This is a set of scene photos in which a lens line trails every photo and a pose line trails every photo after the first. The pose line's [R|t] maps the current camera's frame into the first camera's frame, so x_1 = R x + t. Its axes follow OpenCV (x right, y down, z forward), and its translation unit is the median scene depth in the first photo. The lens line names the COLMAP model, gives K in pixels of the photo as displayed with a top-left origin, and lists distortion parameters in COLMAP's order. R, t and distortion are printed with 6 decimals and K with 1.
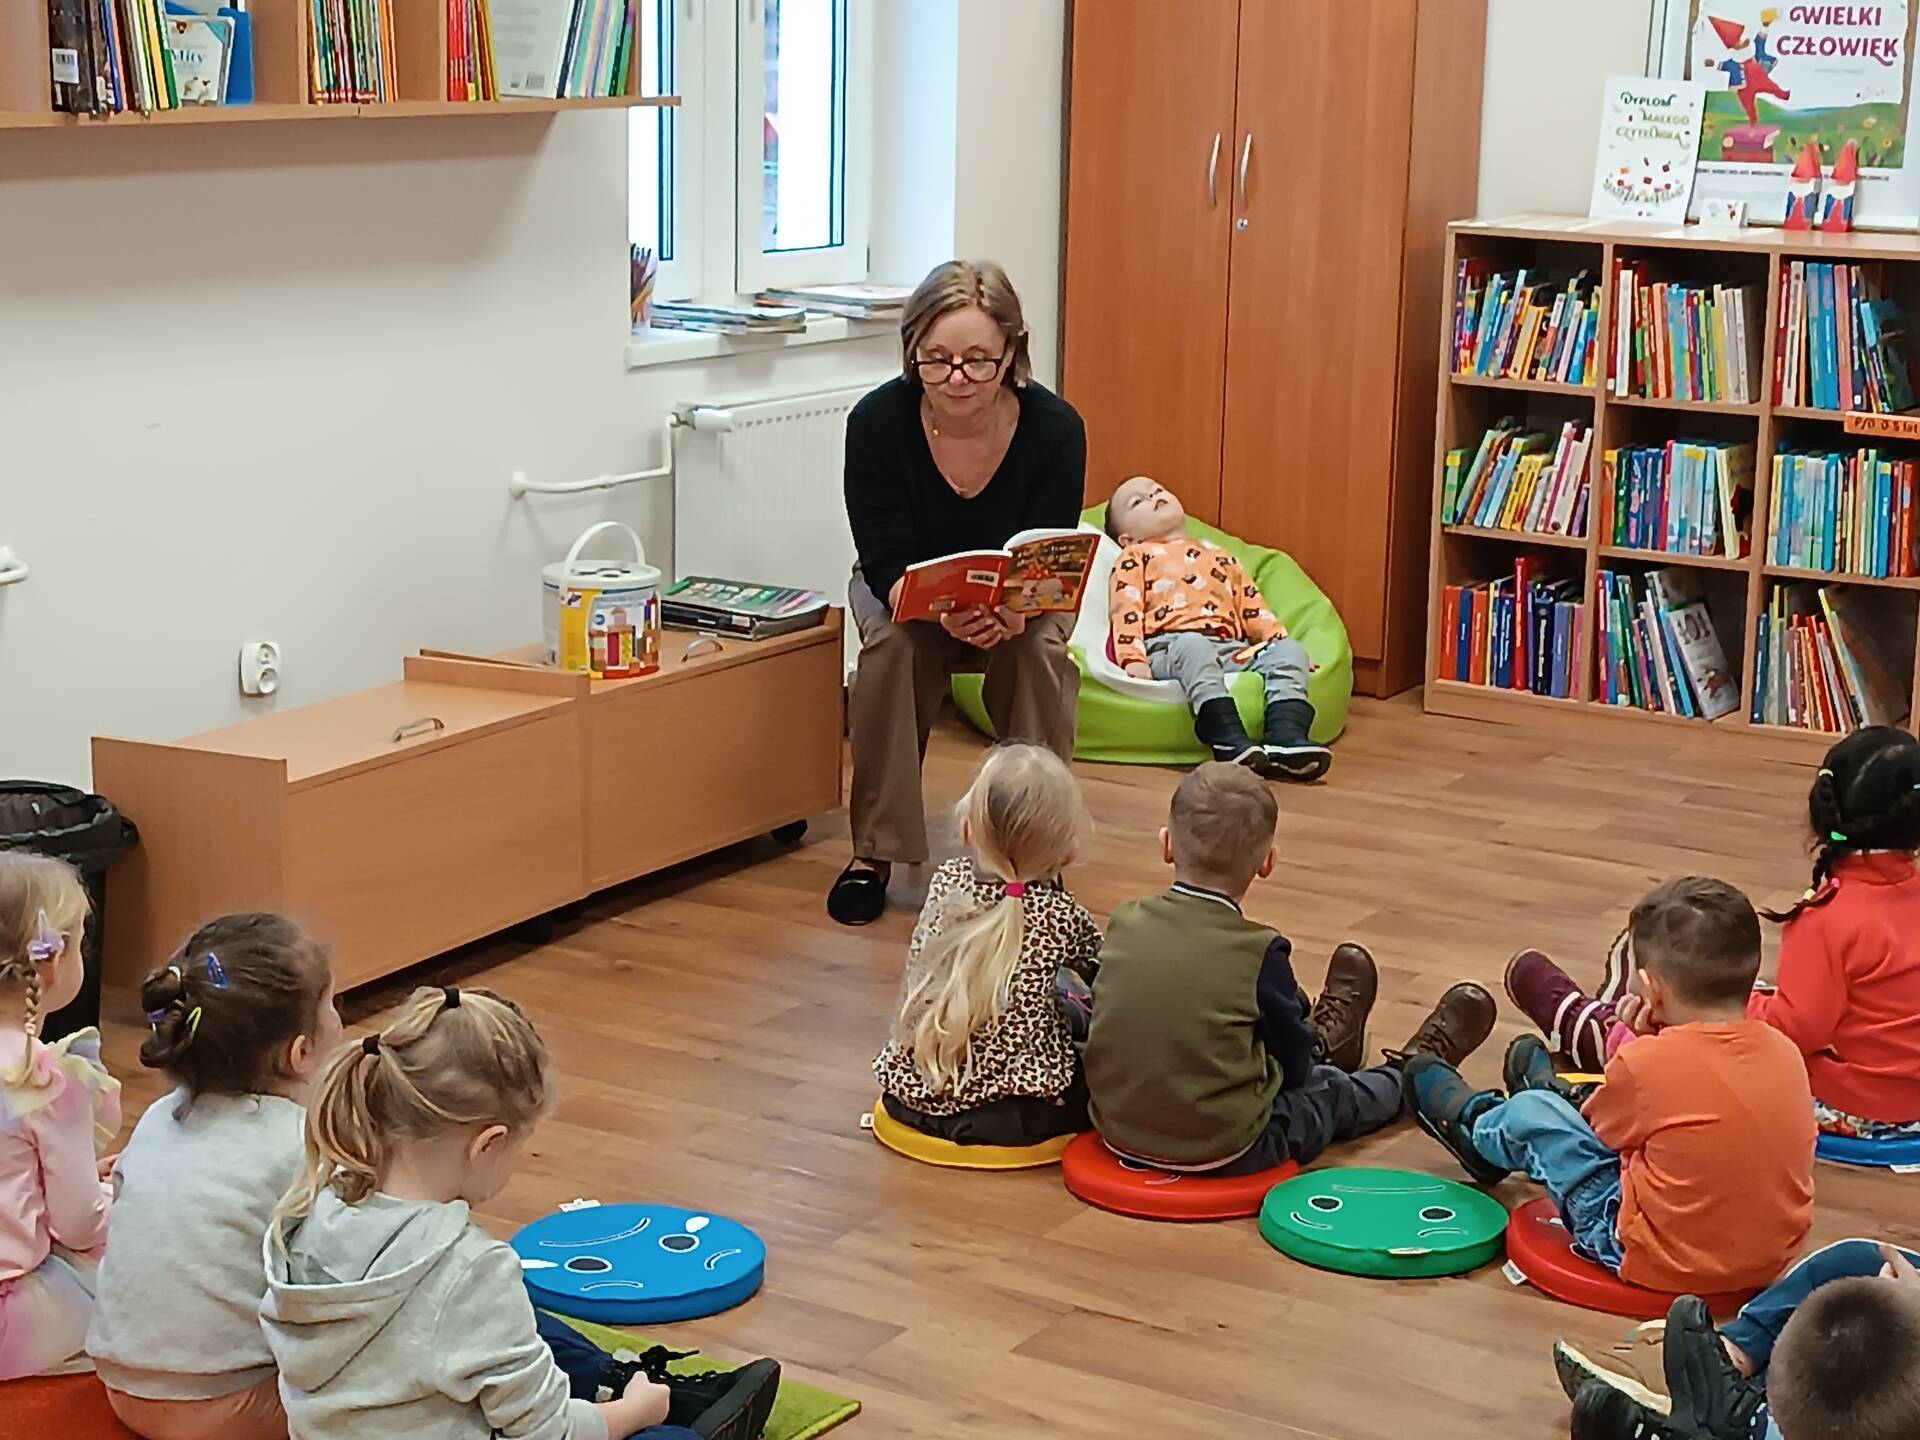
lens RADIAL K [[3396.7, 0, 954.4], [0, 3396.7, 751.2], [0, 0, 1]] dist [0.055356, -0.148285]
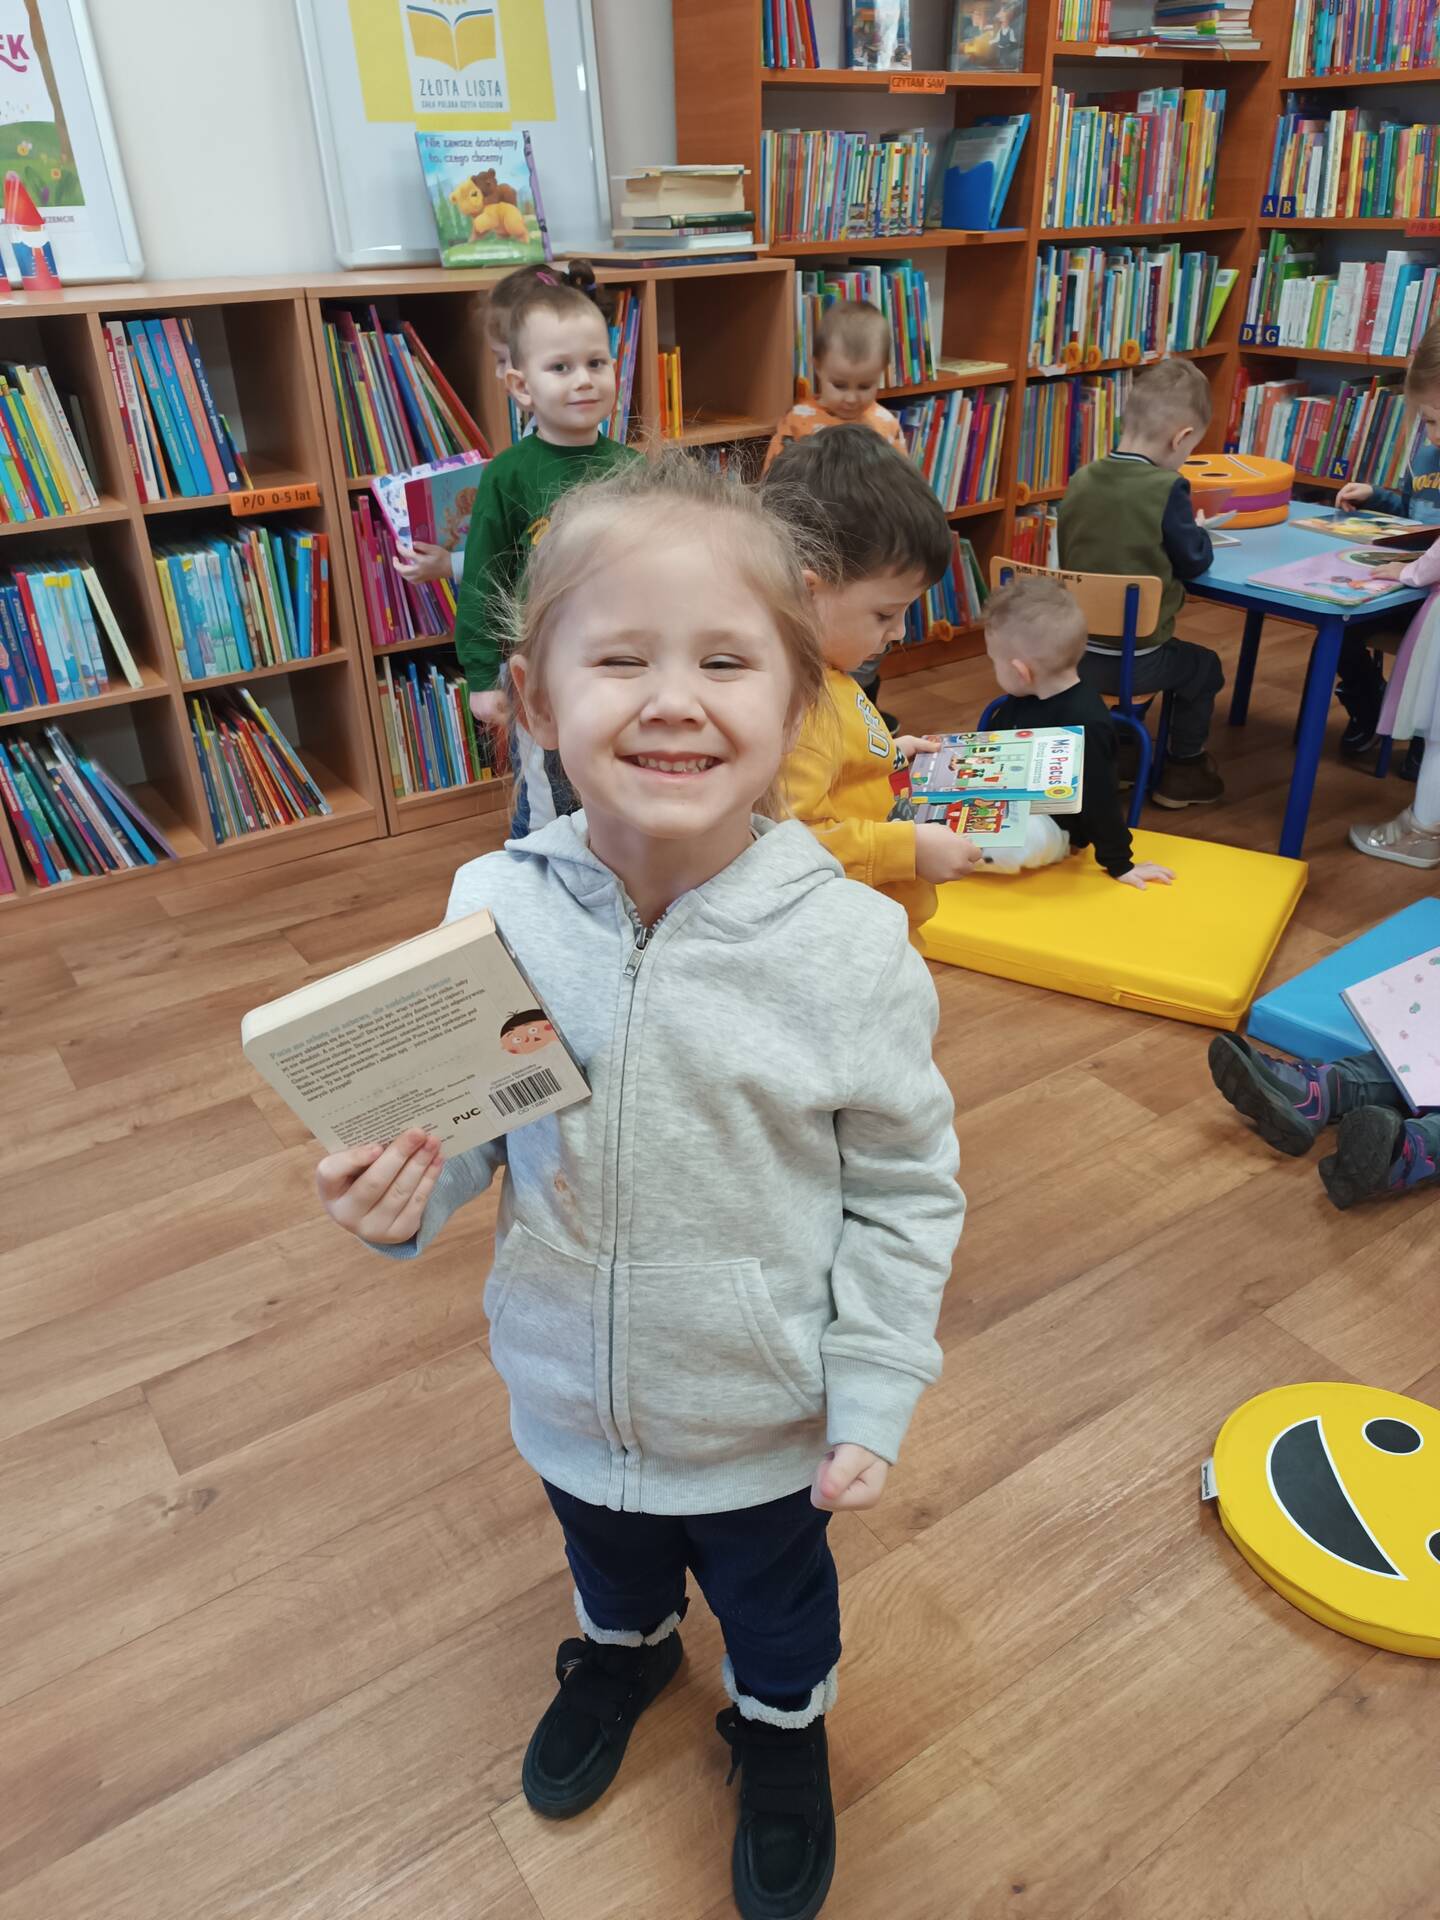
lens RADIAL K [[1377.0, 0, 720.0], [0, 1377.0, 960.0], [0, 0, 1]] dist [0.009805, -0.004572]
pose [[0.424455, -0.466667, 0.775925, -0.024567], [0.233081, 0.884385, 0.404395, -0.104927], [-0.874935, 0.009206, 0.484153, 0.690224]]
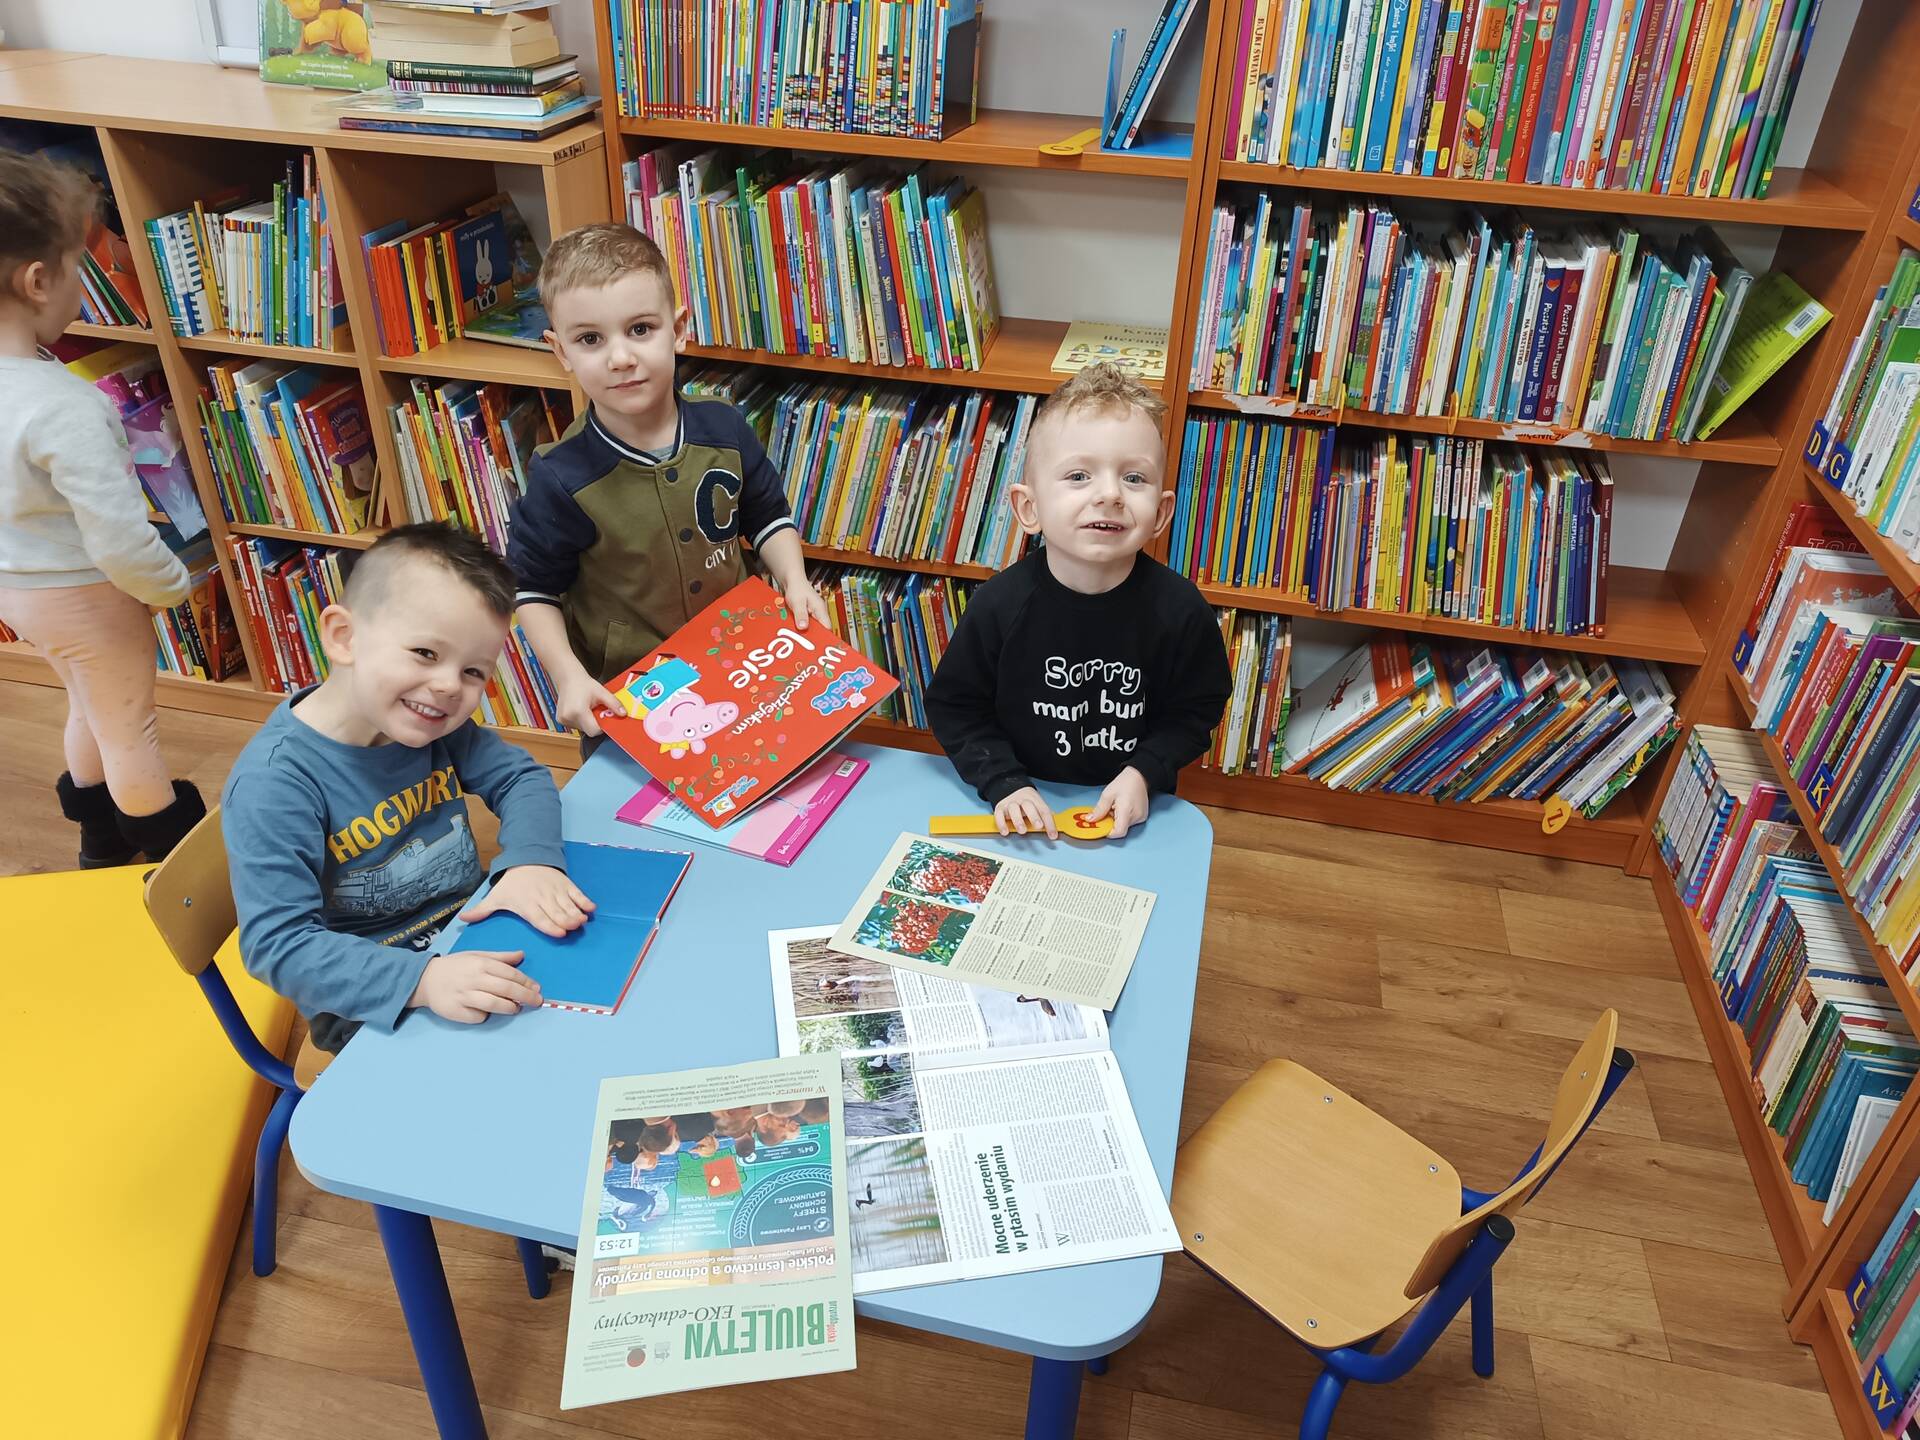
lens RADIAL K [[1395.5, 0, 952.8], [0, 1395.5, 714.5], [0, 0, 1]] dist [0.009980, -0.005085]
pose [[0.945252, -0.153809, 0.287822, 0.387326], [0.050011, 0.939821, 0.337988, -0.103340], [-0.322487, -0.305090, 0.896059, 0.566450]]
